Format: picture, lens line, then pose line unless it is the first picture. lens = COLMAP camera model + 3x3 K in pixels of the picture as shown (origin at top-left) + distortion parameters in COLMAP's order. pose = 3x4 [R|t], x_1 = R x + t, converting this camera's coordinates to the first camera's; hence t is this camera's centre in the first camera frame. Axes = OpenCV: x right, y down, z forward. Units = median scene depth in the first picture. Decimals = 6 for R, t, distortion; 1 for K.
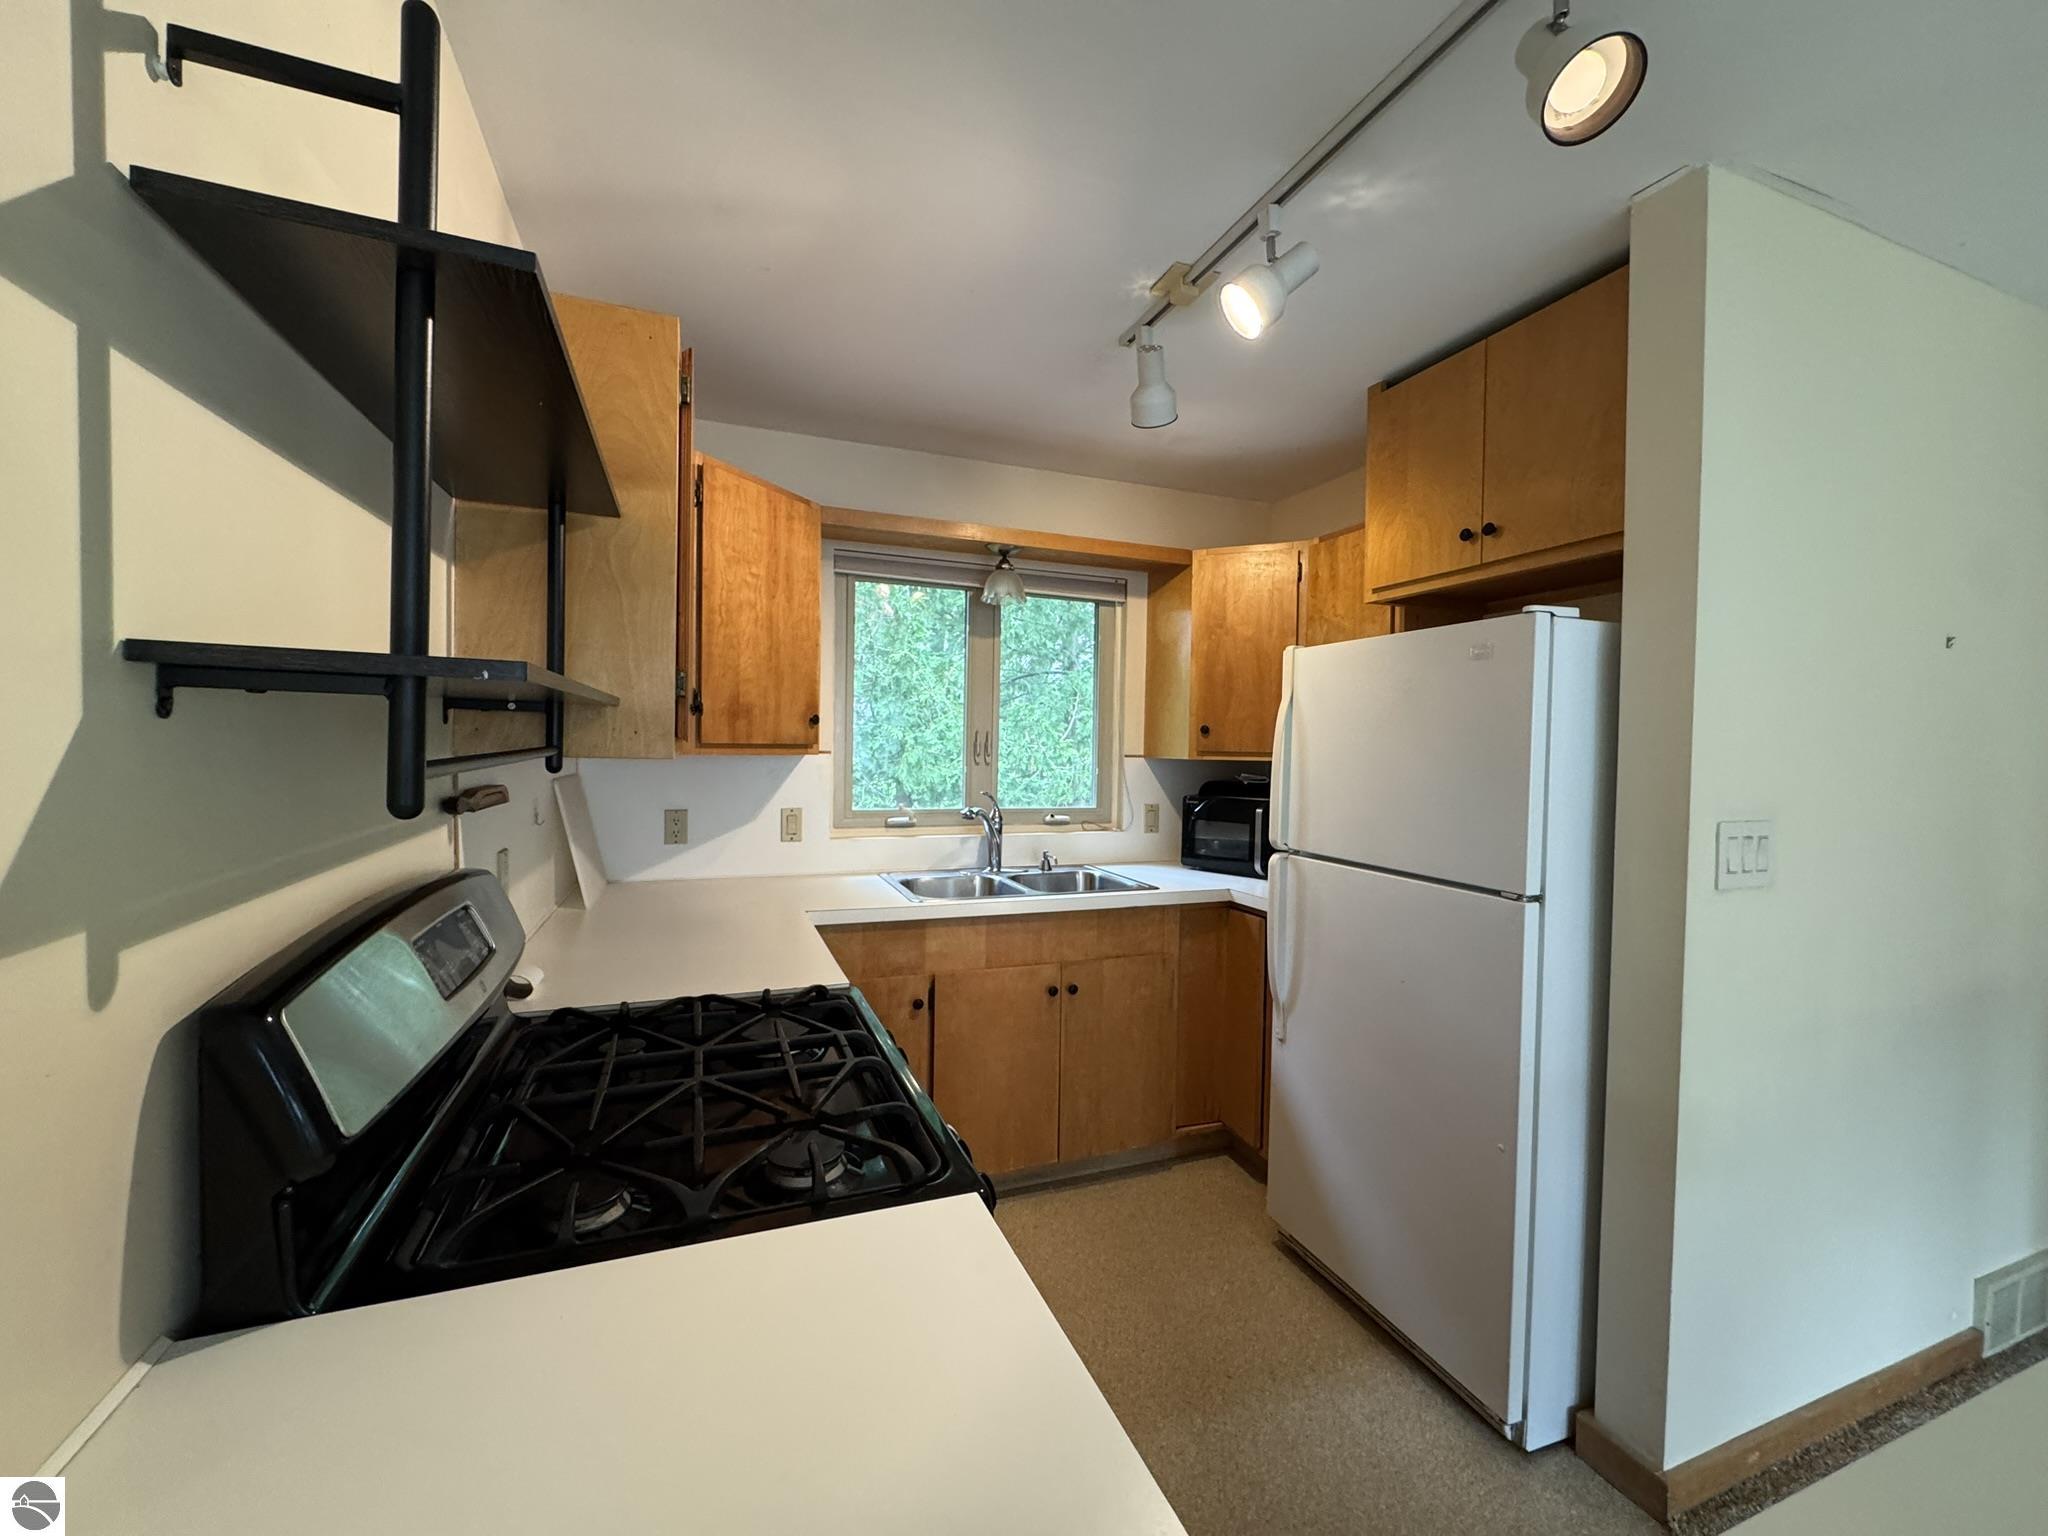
lens RADIAL K [[815.3, 0, 1021.1], [0, 815.3, 763.2], [0, 0, 1]] dist [-0.000869, -0.000153]
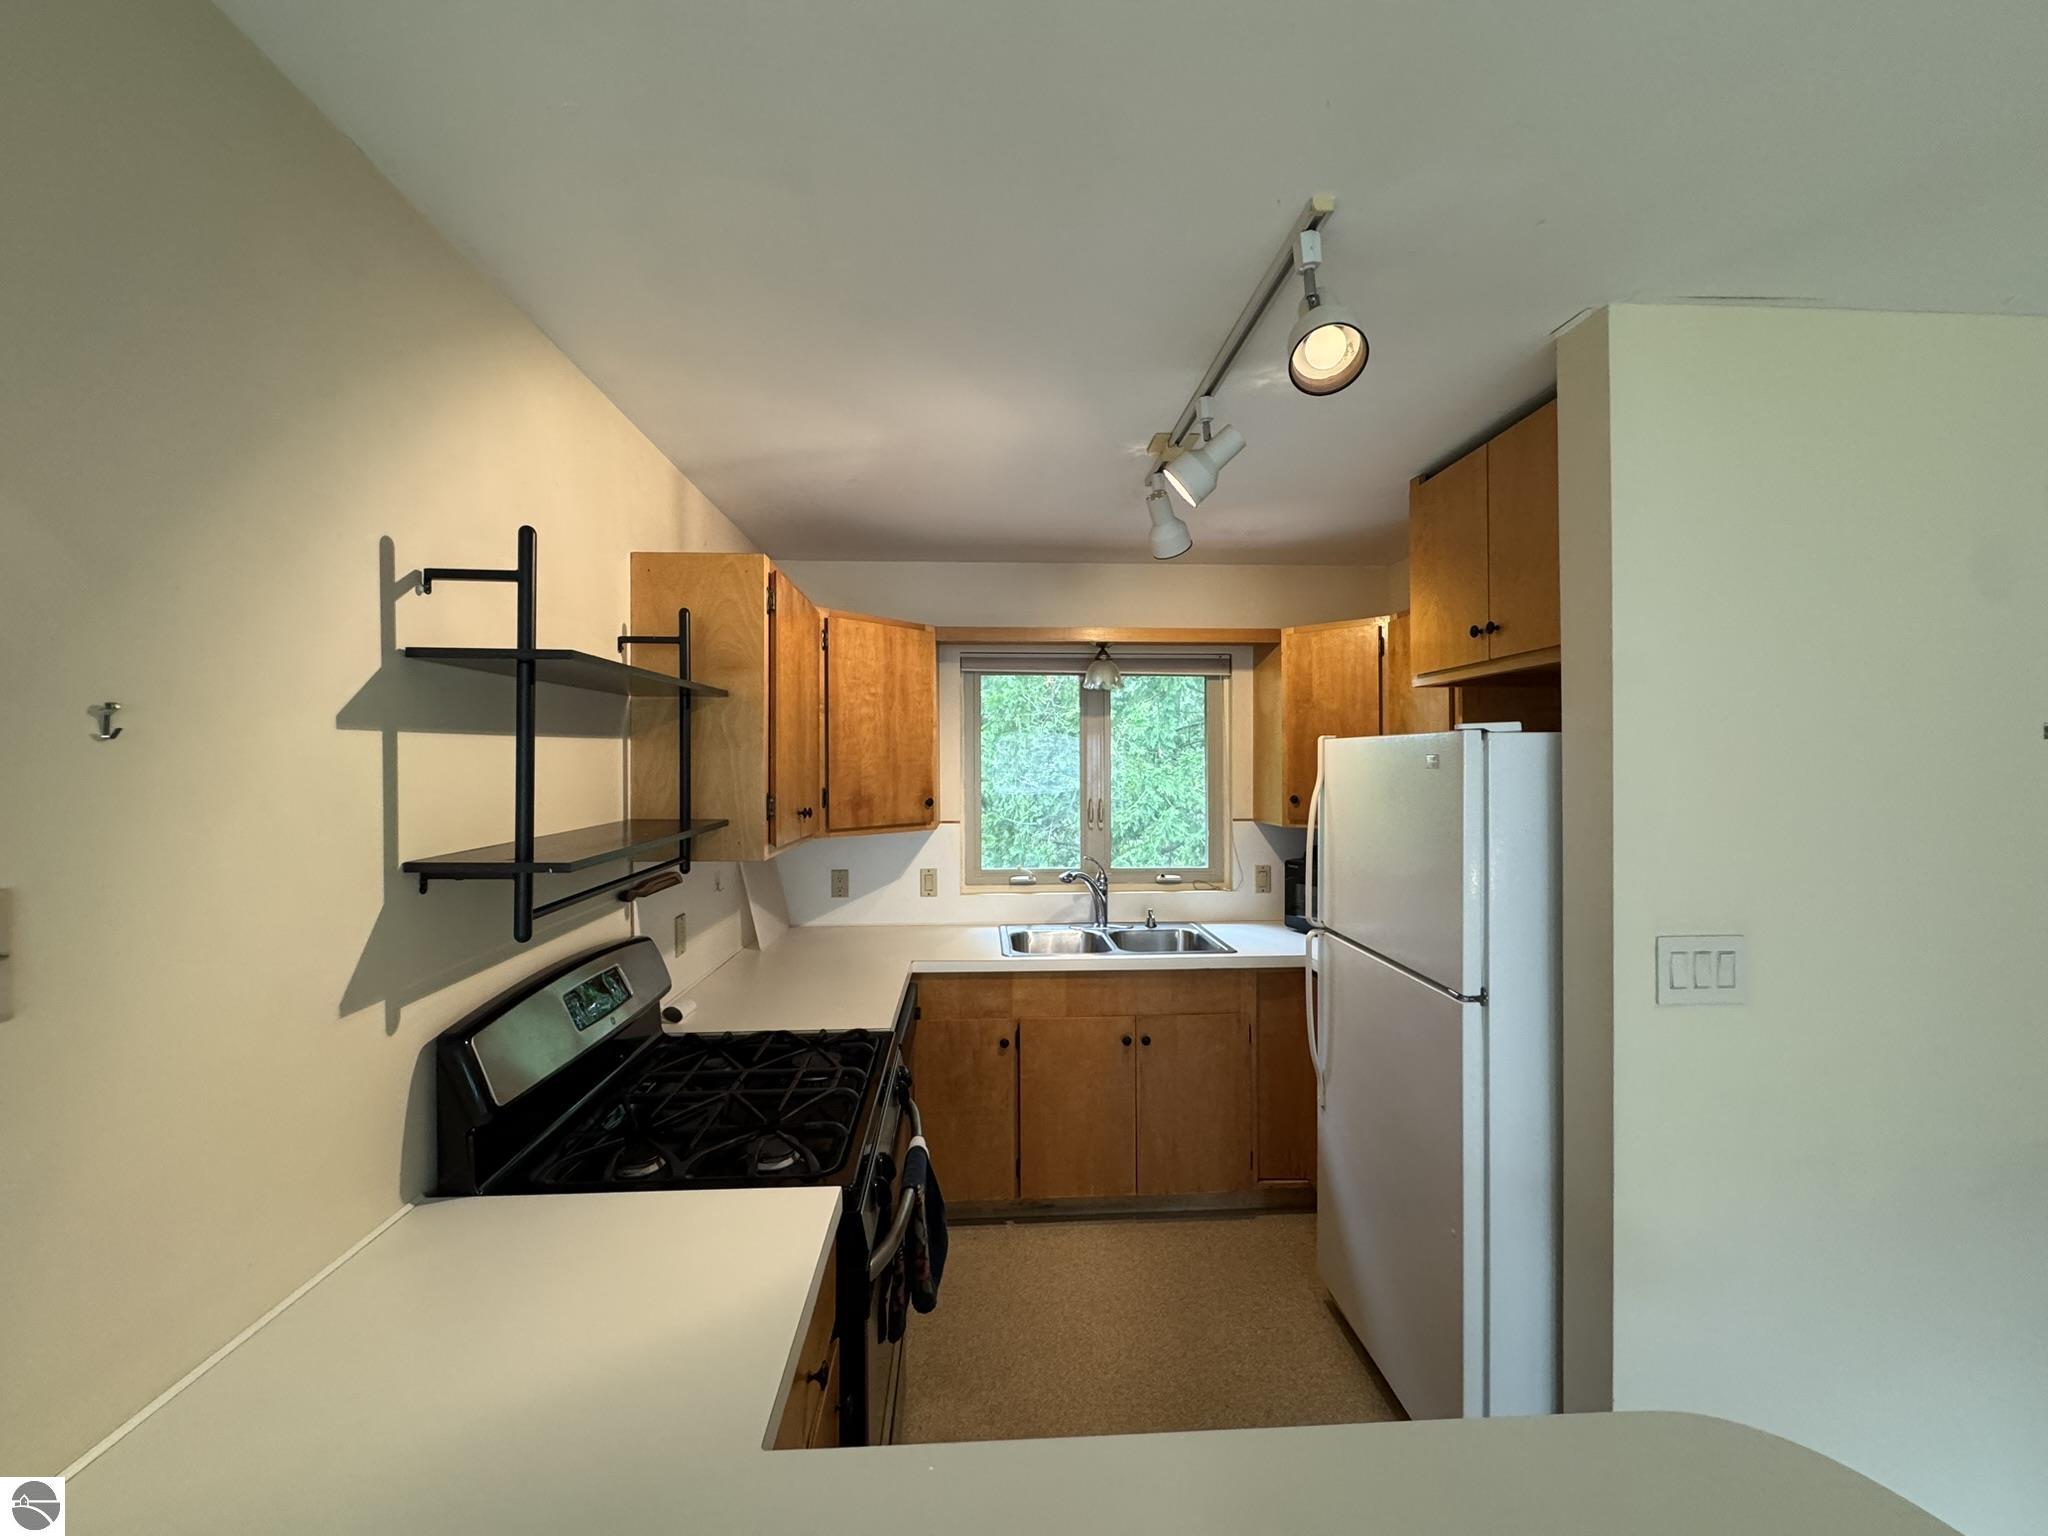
lens RADIAL K [[815.3, 0, 1021.1], [0, 815.3, 763.2], [0, 0, 1]] dist [-0.000869, -0.000153]
pose [[0.950699, -0.021074, -0.309398, 0.270409], [0.013335, 0.999544, -0.027109, -0.079932], [0.309828, 0.021647, 0.950546, -0.132494]]
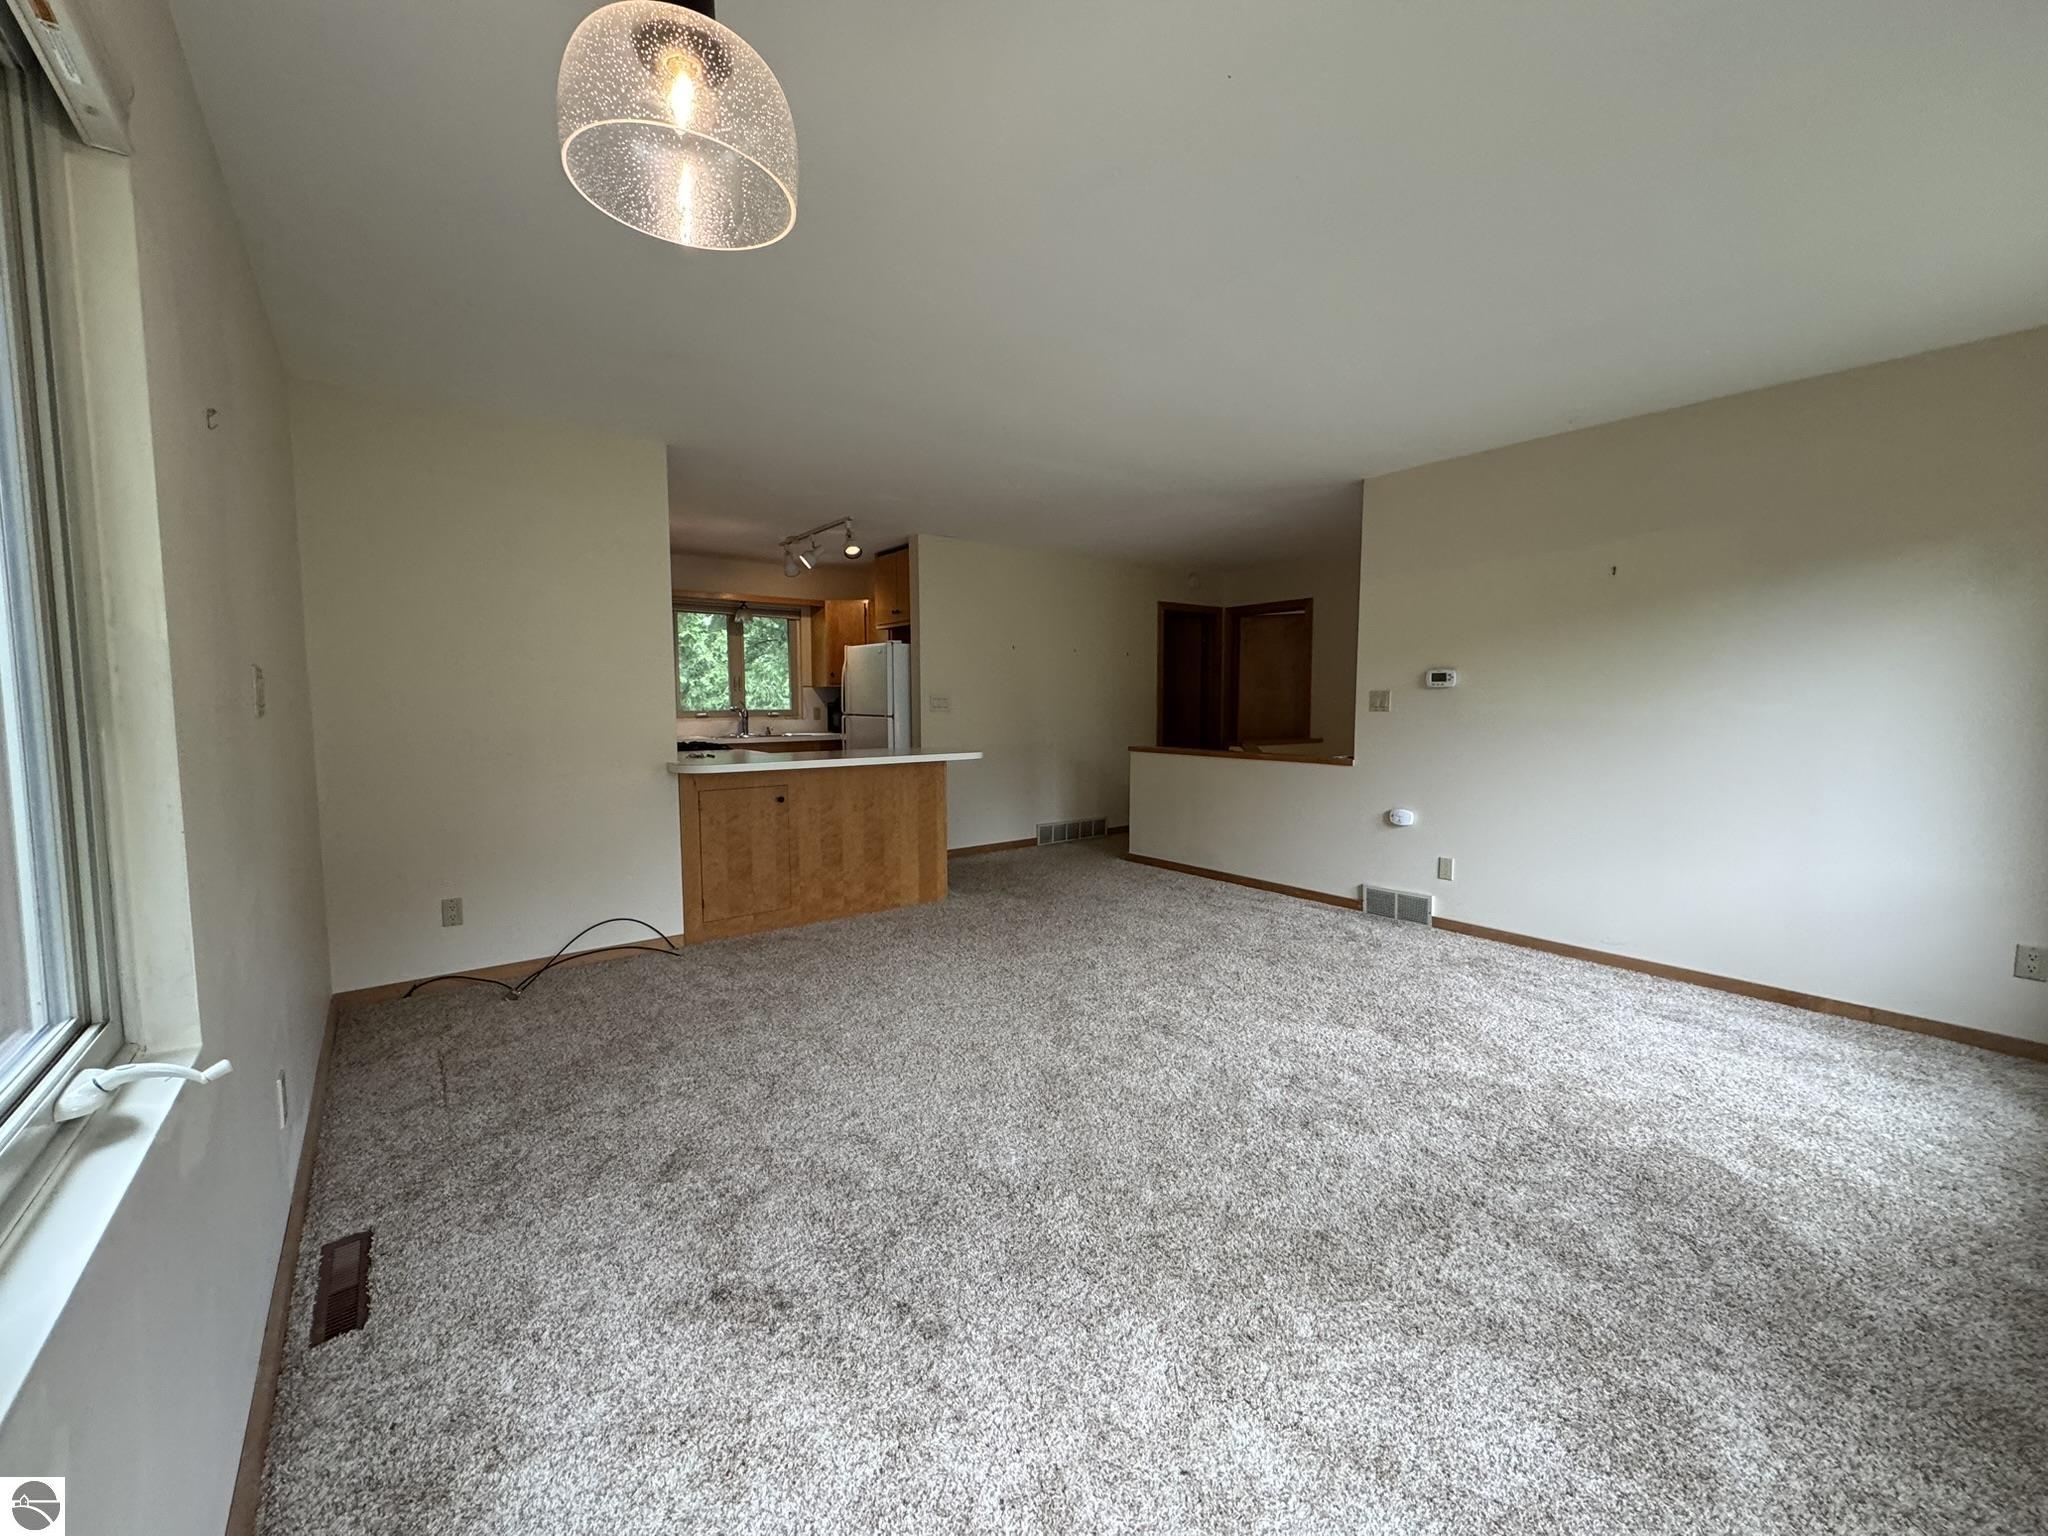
lens RADIAL K [[815.3, 0, 1021.1], [0, 815.3, 763.2], [0, 0, 1]] dist [-0.000869, -0.000153]
pose [[0.958634, -0.042743, 0.281414, 0.083814], [0.025088, 0.997501, 0.066044, 0.097875], [-0.283534, -0.056252, 0.957311, -1.936675]]
